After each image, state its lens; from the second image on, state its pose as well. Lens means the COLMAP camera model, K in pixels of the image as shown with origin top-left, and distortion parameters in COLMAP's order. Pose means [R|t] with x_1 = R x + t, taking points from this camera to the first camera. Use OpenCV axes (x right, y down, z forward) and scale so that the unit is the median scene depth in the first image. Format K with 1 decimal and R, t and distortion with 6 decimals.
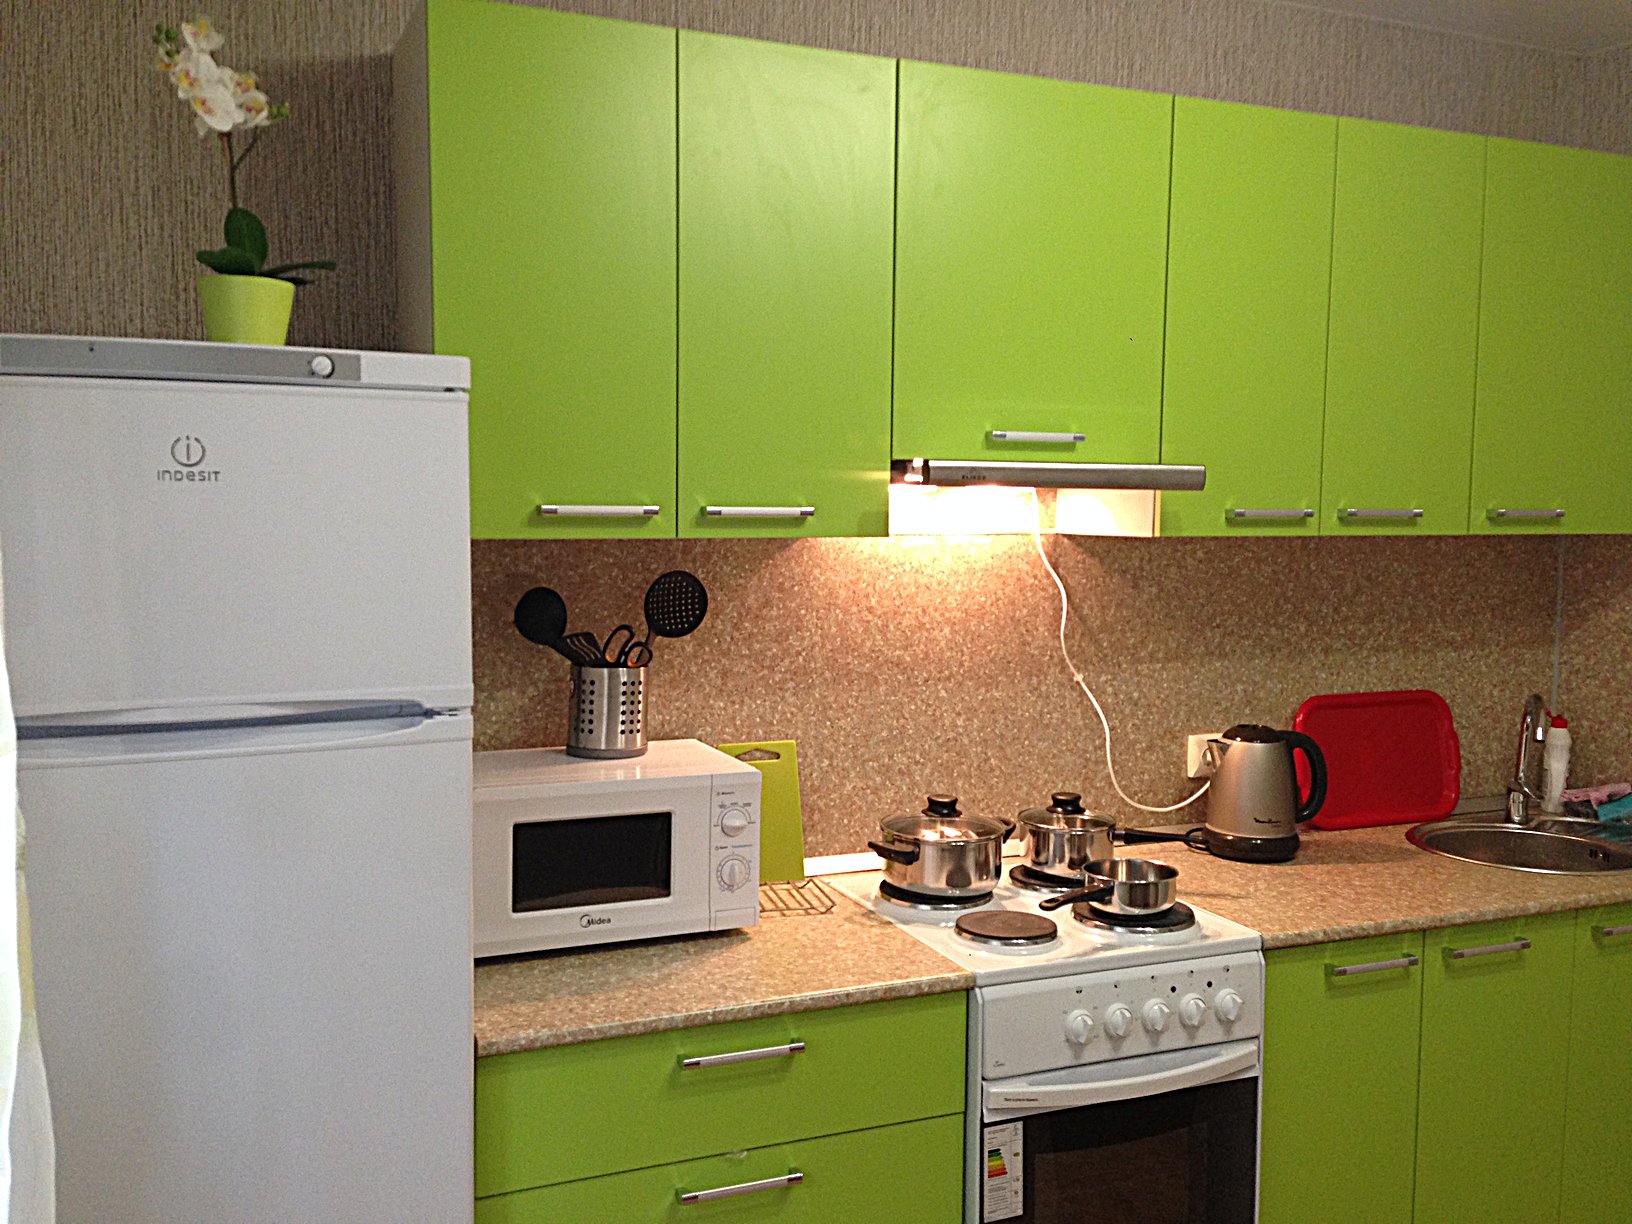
lens RADIAL K [[1479.9, 0, 812.8], [0, 1479.9, 605.2], [0, 0, 1]] dist [0.113674, -0.167395]
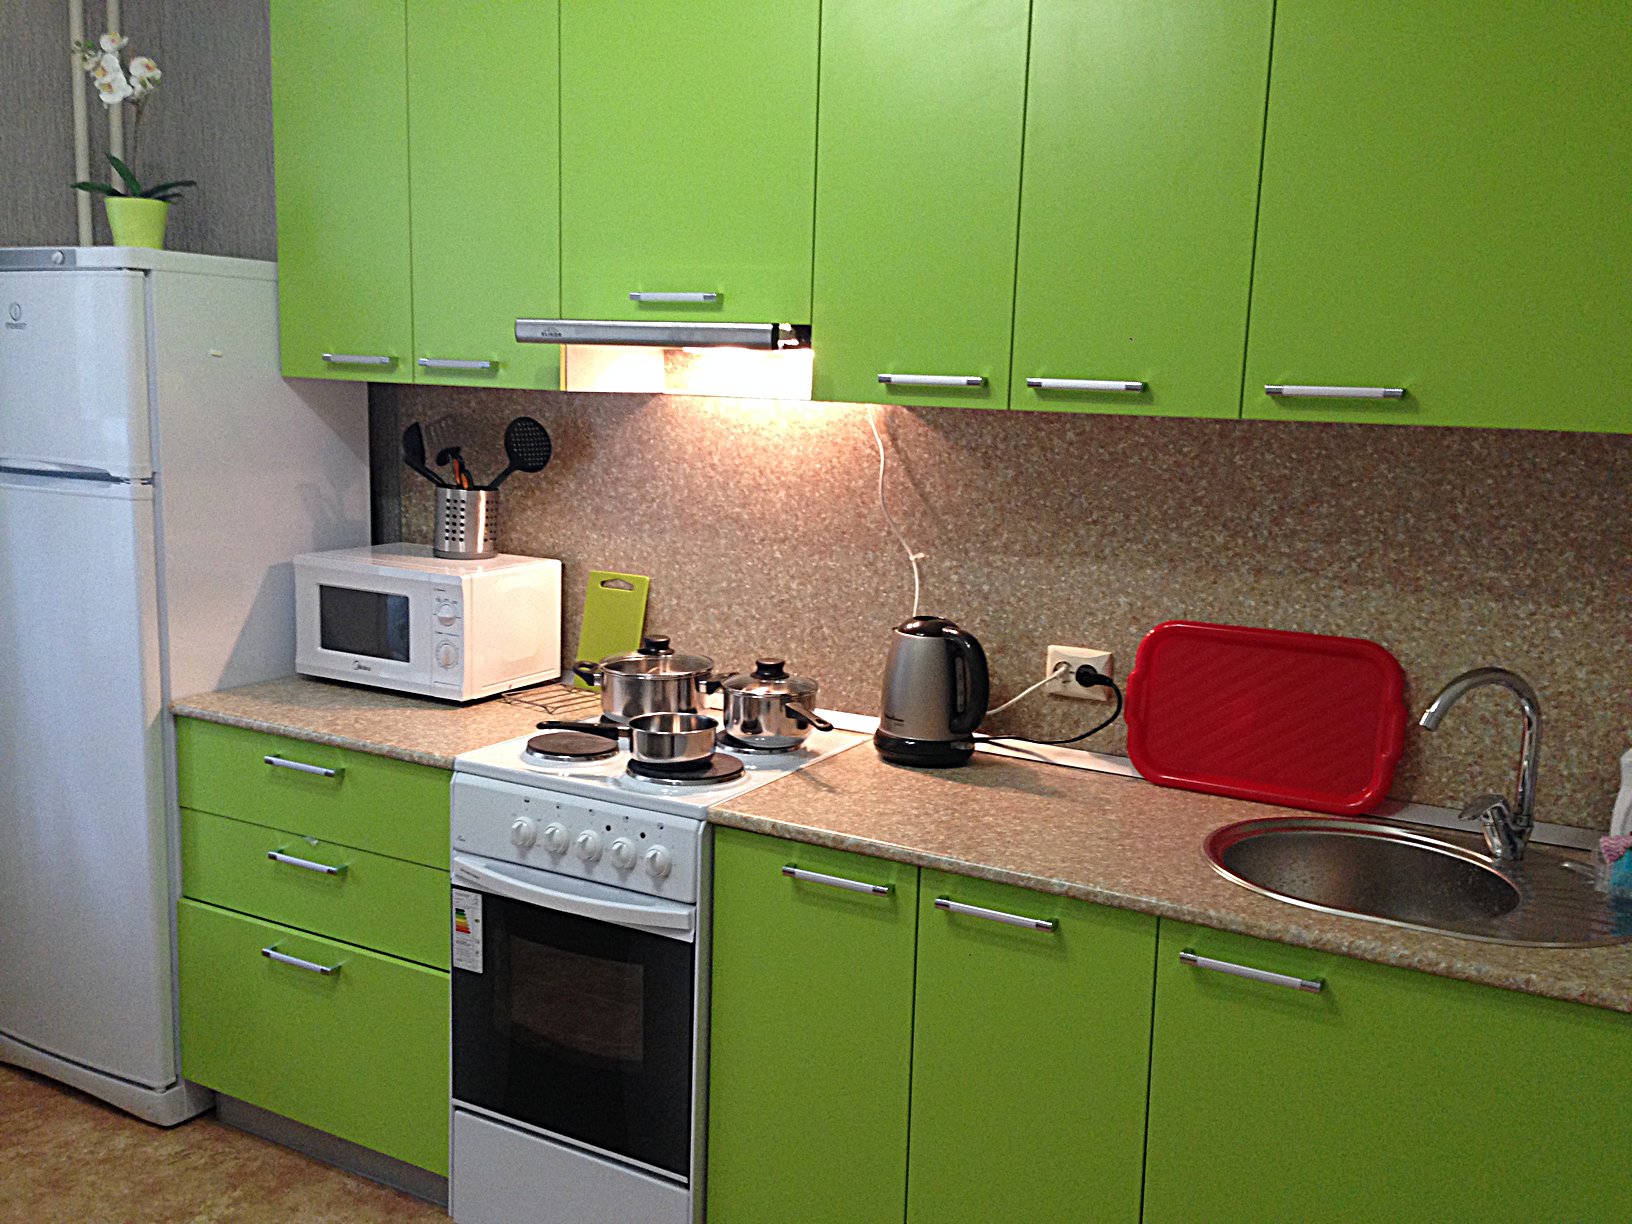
lens RADIAL K [[1485.2, 0, 816.0], [0, 1485.2, 612.0], [0, 0, 1]] dist [0.000281, 0.271292]
pose [[0.603402, 0.139137, -0.785205, 0.901230], [-0.081011, 0.990262, 0.113219, -0.019580], [0.793312, -0.004707, 0.608798, 0.386100]]
